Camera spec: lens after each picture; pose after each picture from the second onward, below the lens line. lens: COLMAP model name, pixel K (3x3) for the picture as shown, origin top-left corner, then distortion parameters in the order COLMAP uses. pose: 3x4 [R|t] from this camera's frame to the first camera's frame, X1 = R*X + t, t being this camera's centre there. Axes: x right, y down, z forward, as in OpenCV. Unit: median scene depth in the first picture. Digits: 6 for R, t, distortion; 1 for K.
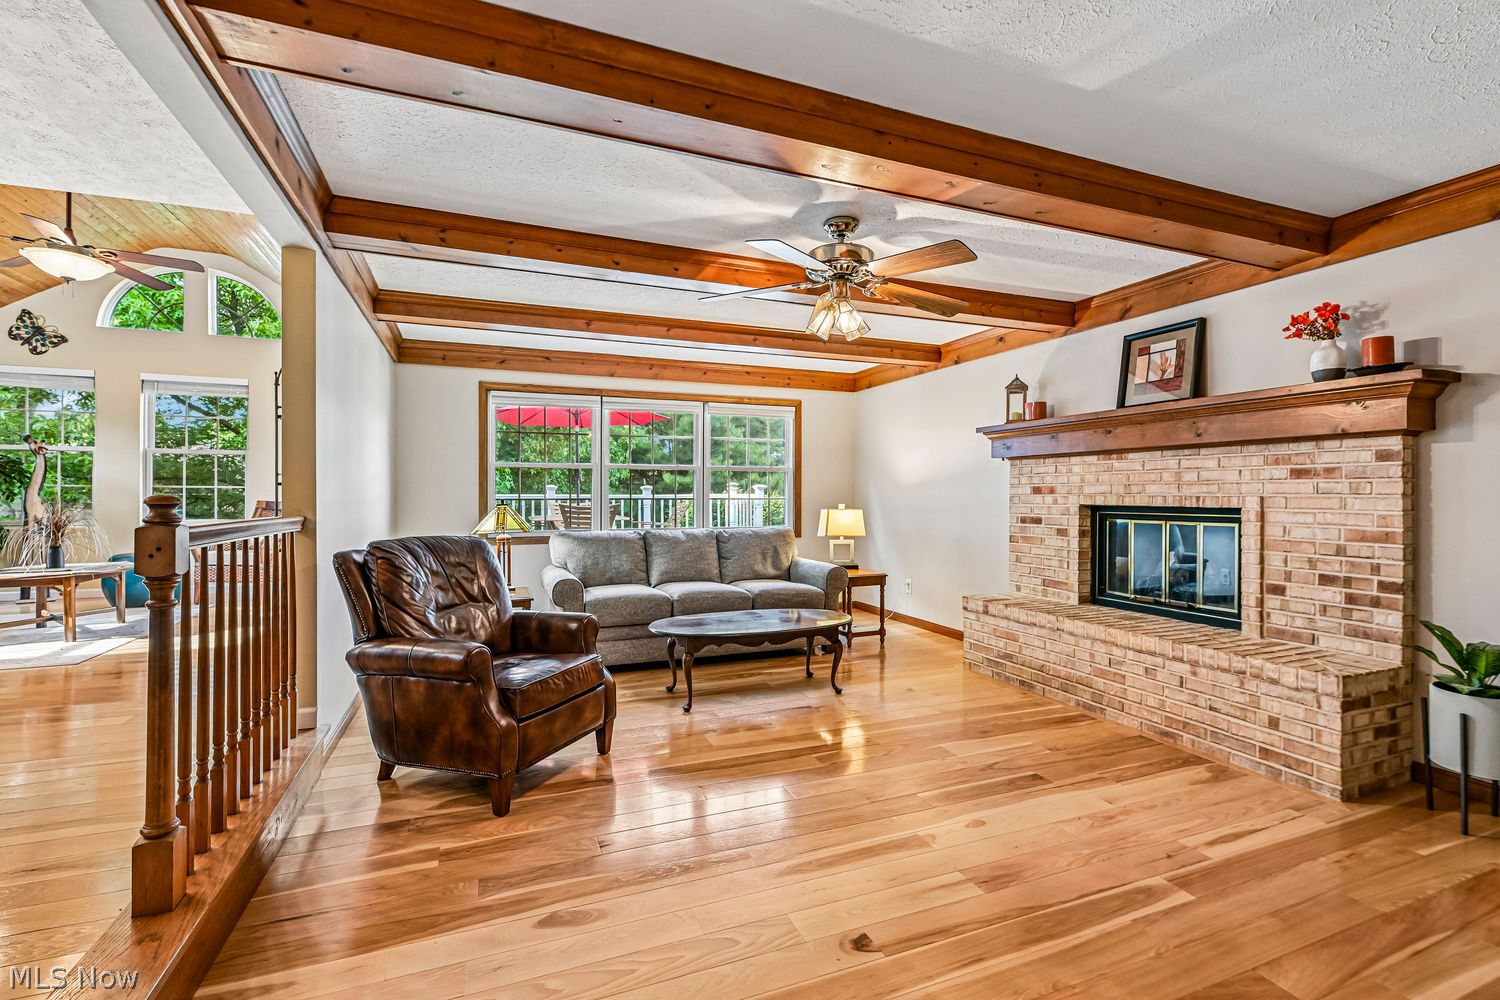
lens RADIAL K [[673.0, 0, 749.6], [0, 673.0, 494.7], [0, 0, 1]] dist [0.003838, -0.003901]
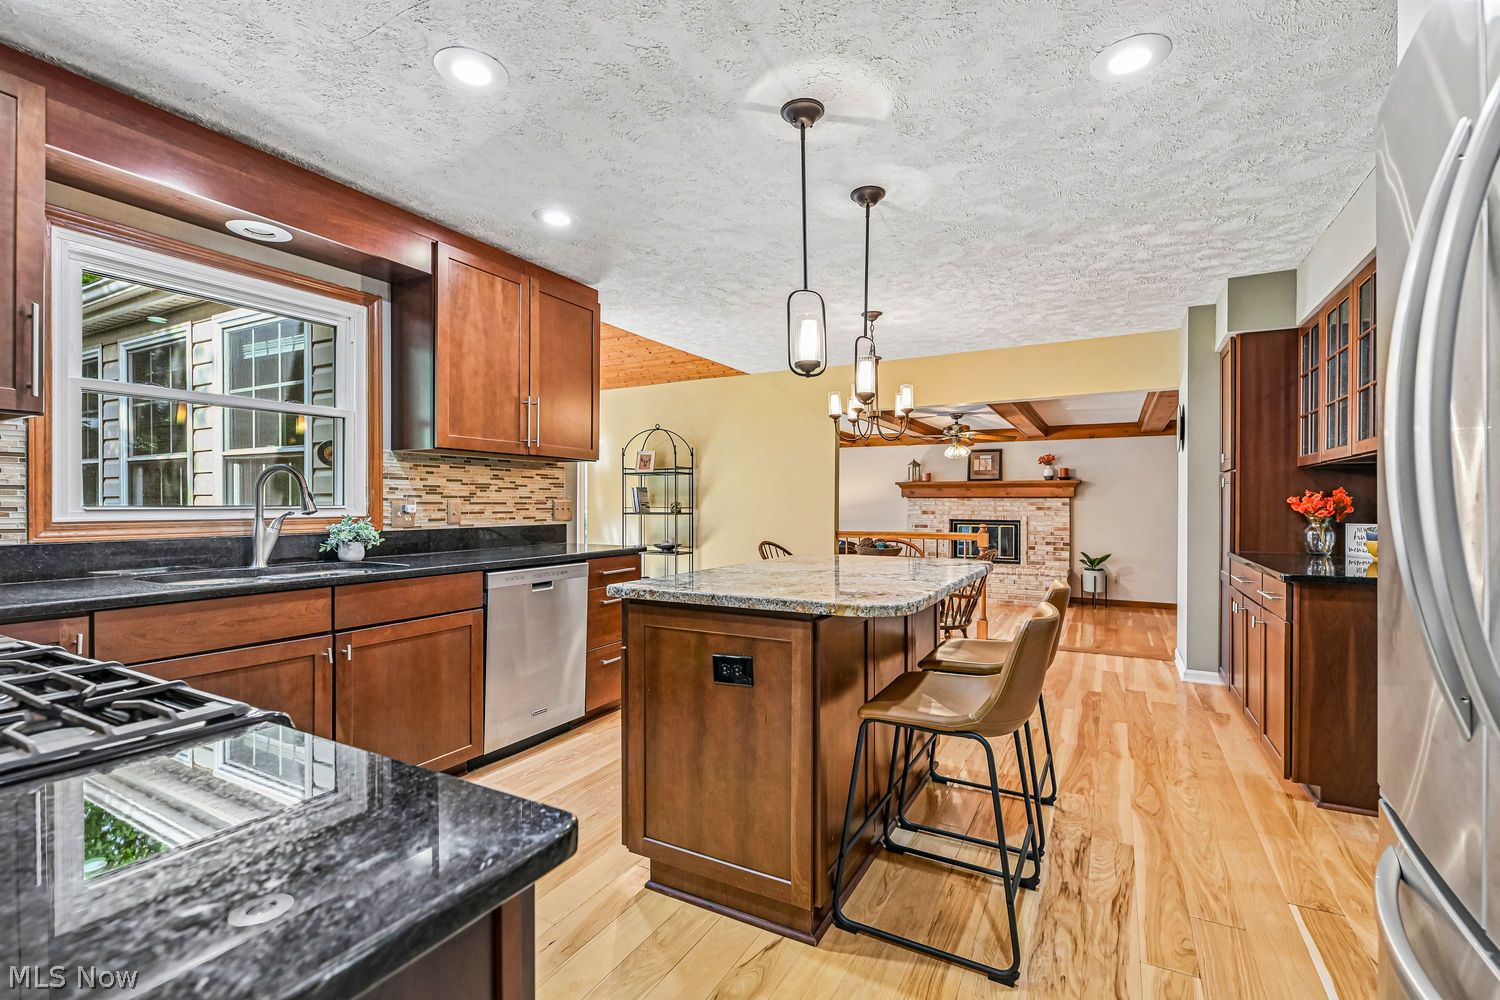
lens RADIAL K [[673.0, 0, 746.5], [0, 673.0, 503.4], [0, 0, 1]] dist [0.003838, -0.003901]
pose [[0.772716, 0.000510, 0.634751, -1.789945], [-0.001577, 0.999998, 0.001115, -0.047849], [-0.634750, -0.001863, 0.772716, -0.417016]]
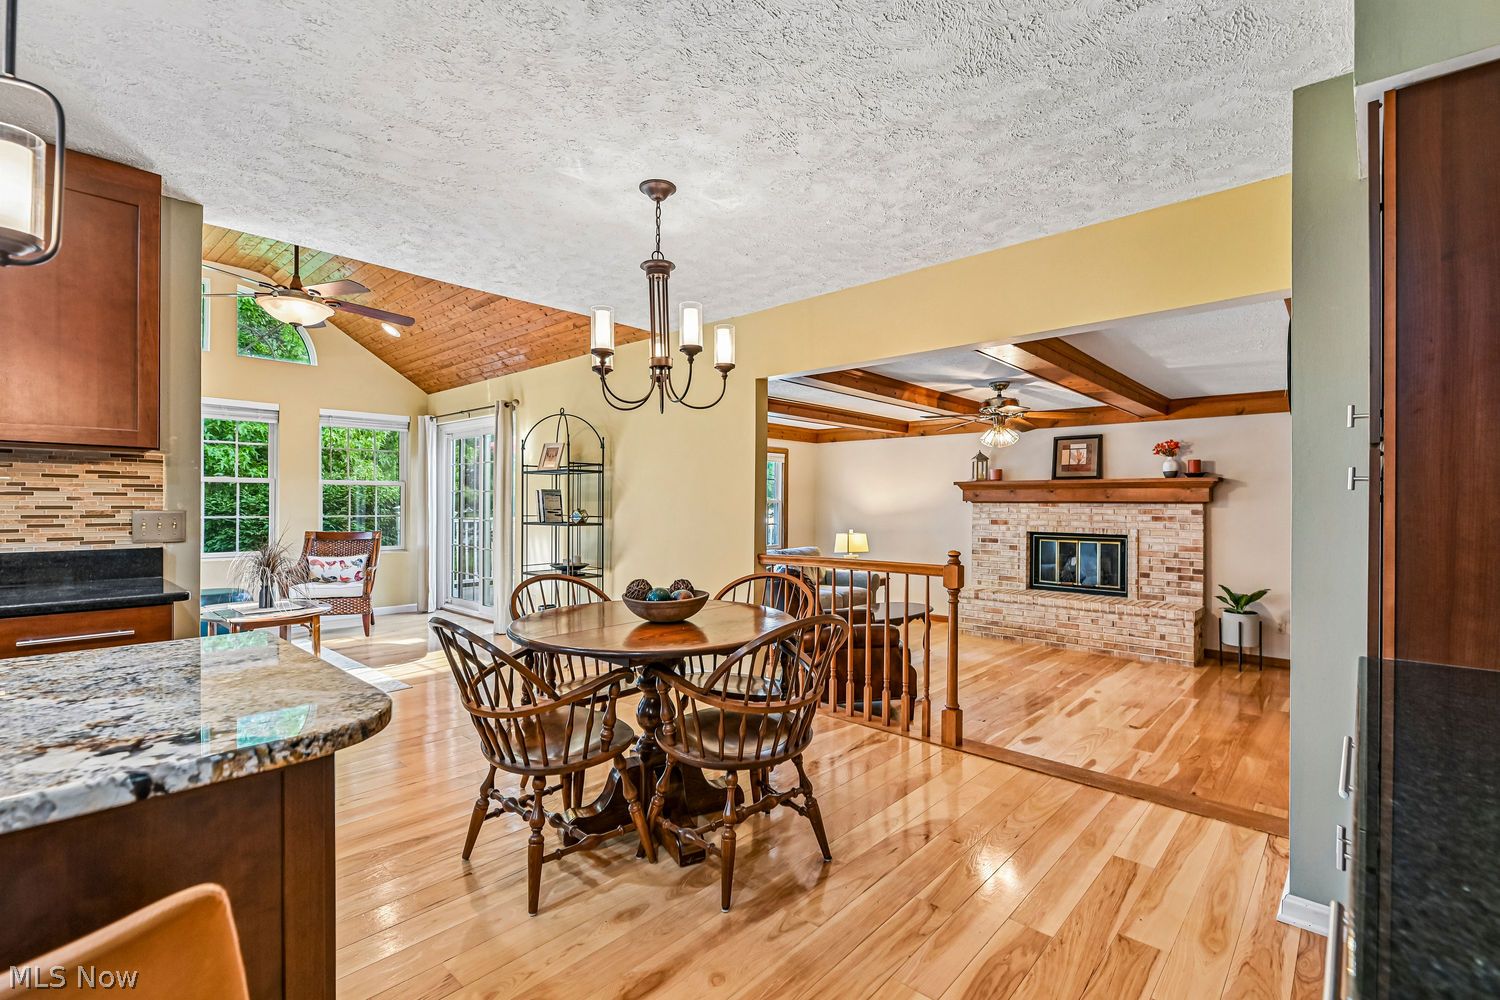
lens RADIAL K [[673.0, 0, 746.2], [0, 673.0, 498.9], [0, 0, 1]] dist [0.003838, -0.003901]
pose [[0.903158, 0.006991, 0.429252, -1.045838], [-0.004680, 0.999968, -0.006439, -0.063012], [-0.429283, 0.003807, 0.903162, -0.287539]]
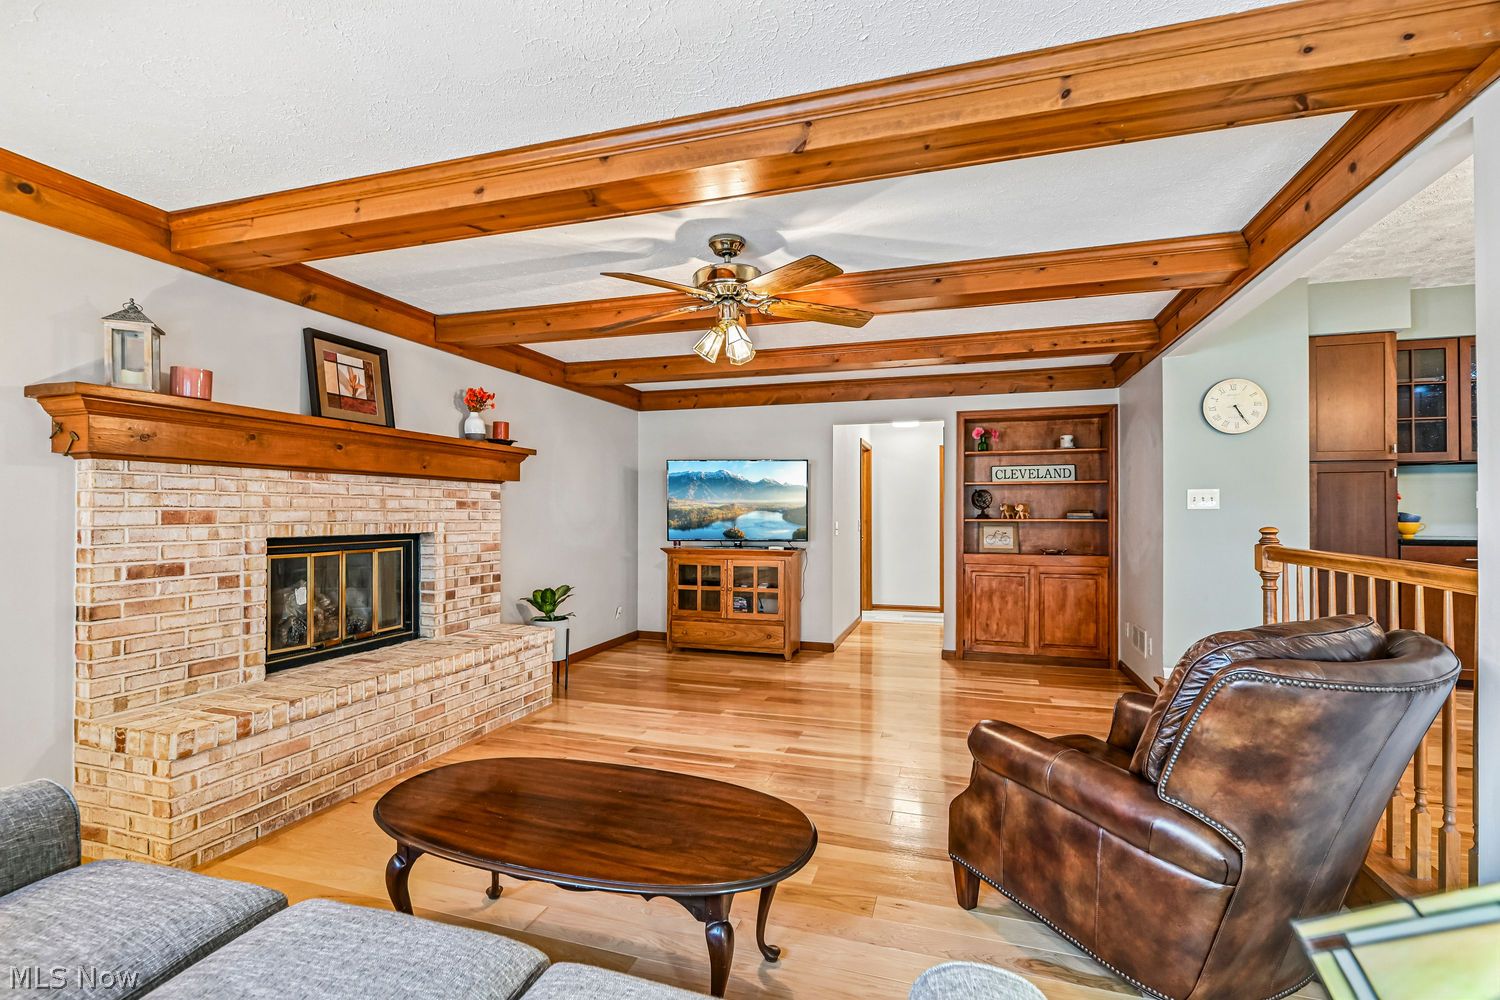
lens RADIAL K [[673.0, 0, 758.1], [0, 673.0, 509.1], [0, 0, 1]] dist [0.003838, -0.003901]
pose [[-0.778896, 0.000407, 0.627153, -0.416068], [-0.002711, 0.999988, -0.004015, -0.016376], [-0.627147, -0.004827, -0.778886, 1.432120]]
